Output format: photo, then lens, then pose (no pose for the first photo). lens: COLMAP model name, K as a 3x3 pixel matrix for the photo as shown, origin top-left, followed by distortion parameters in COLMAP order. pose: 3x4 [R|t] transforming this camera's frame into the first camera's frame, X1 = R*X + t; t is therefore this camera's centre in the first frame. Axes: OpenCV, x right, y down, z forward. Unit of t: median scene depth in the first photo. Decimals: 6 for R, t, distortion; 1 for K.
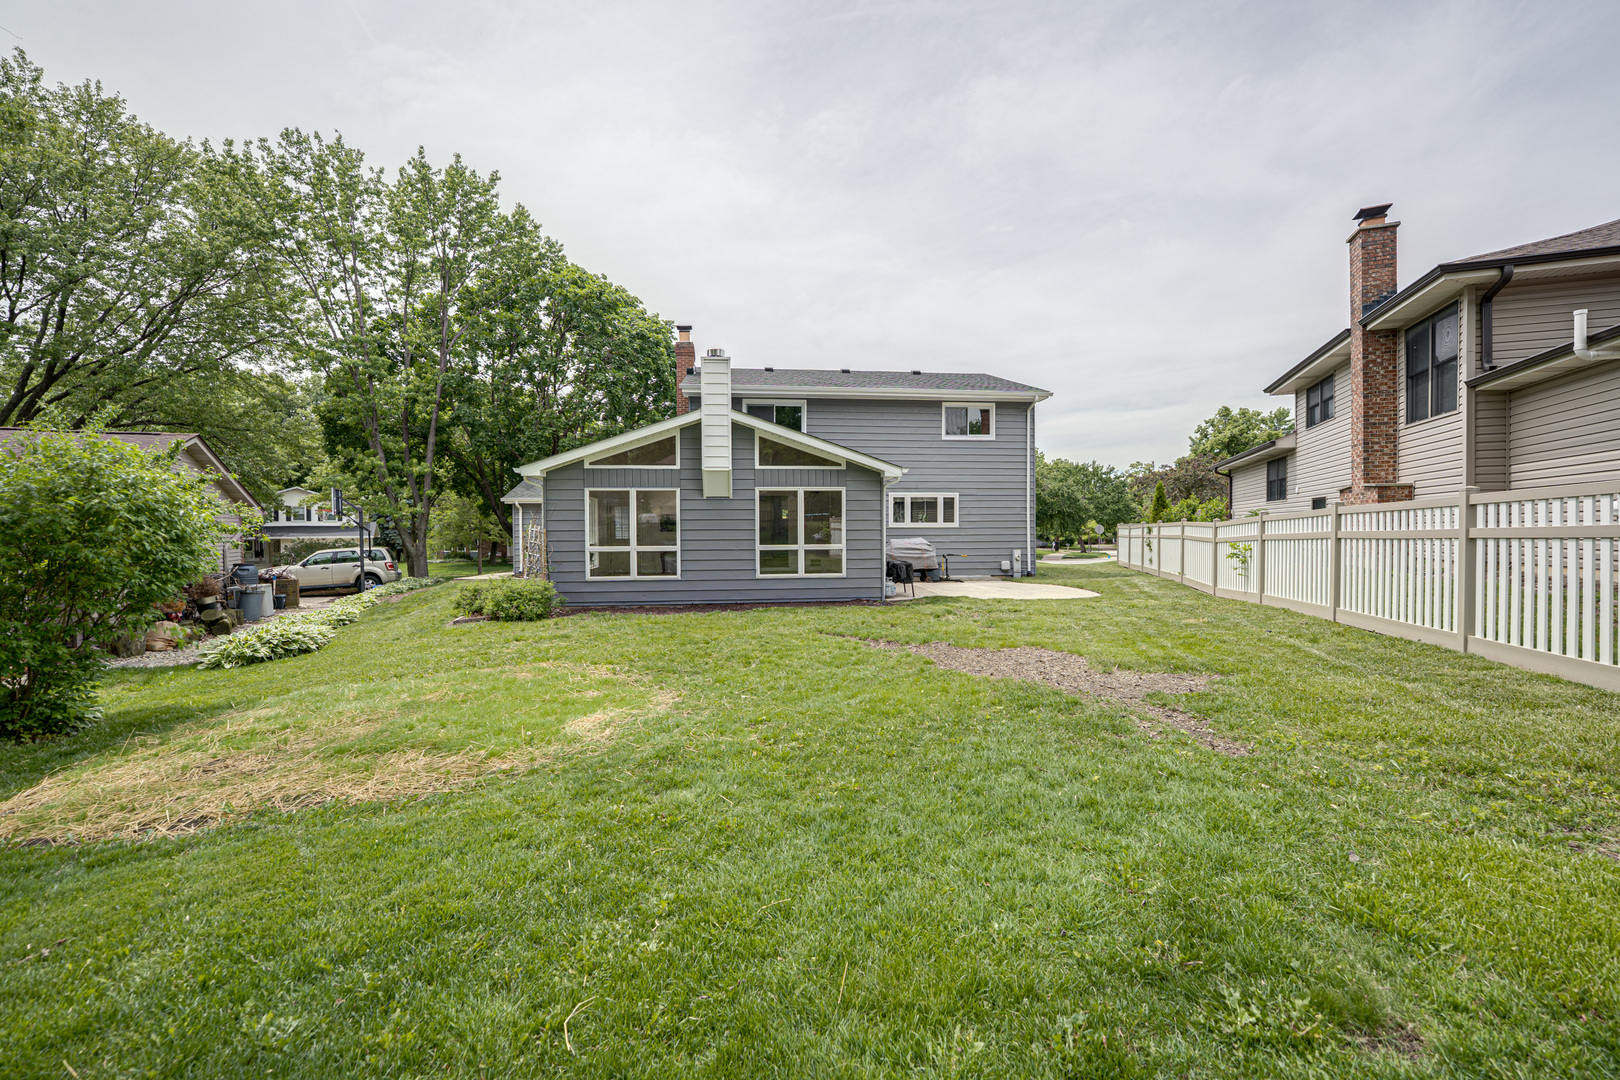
lens RADIAL K [[663.8, 0, 806.8], [0, 663.8, 541.1], [0, 0, 1]] dist [-0.021467, 0.000177]
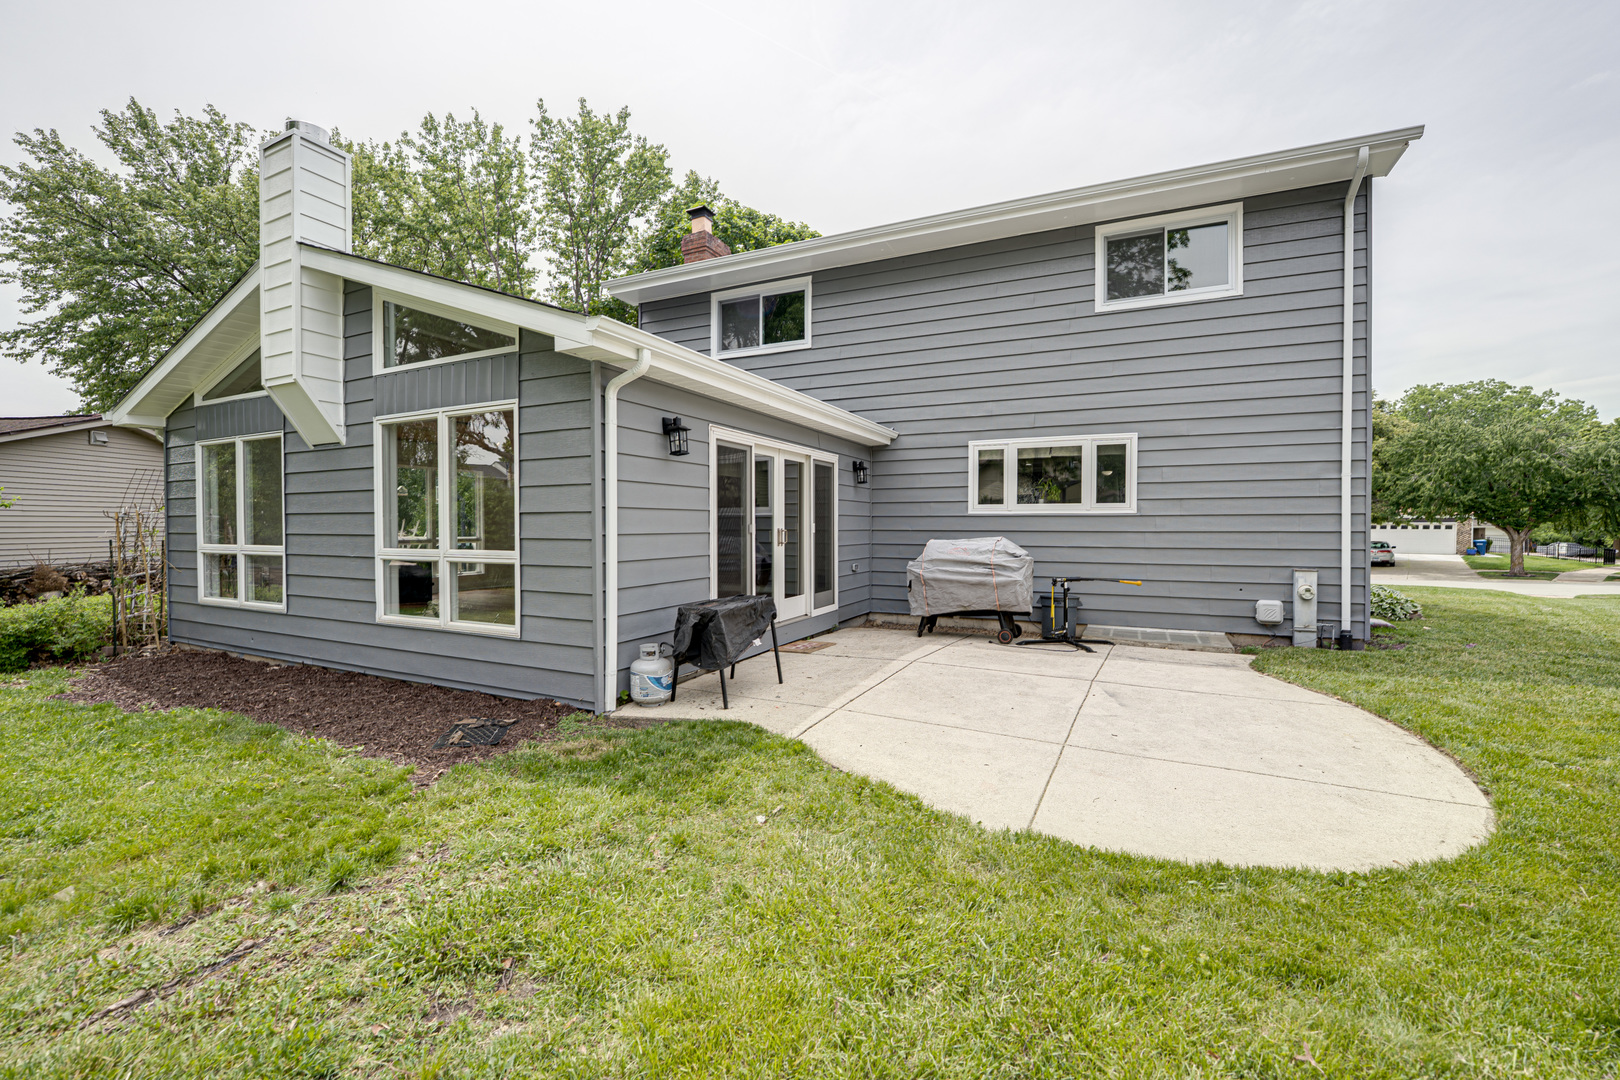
lens RADIAL K [[663.8, 0, 806.8], [0, 663.8, 541.1], [0, 0, 1]] dist [-0.021467, 0.000177]
pose [[0.850644, 0.017494, -0.525451, 0.273304], [-0.014164, 0.999846, 0.010358, -0.004804], [0.525552, -0.001369, 0.850761, 0.531486]]
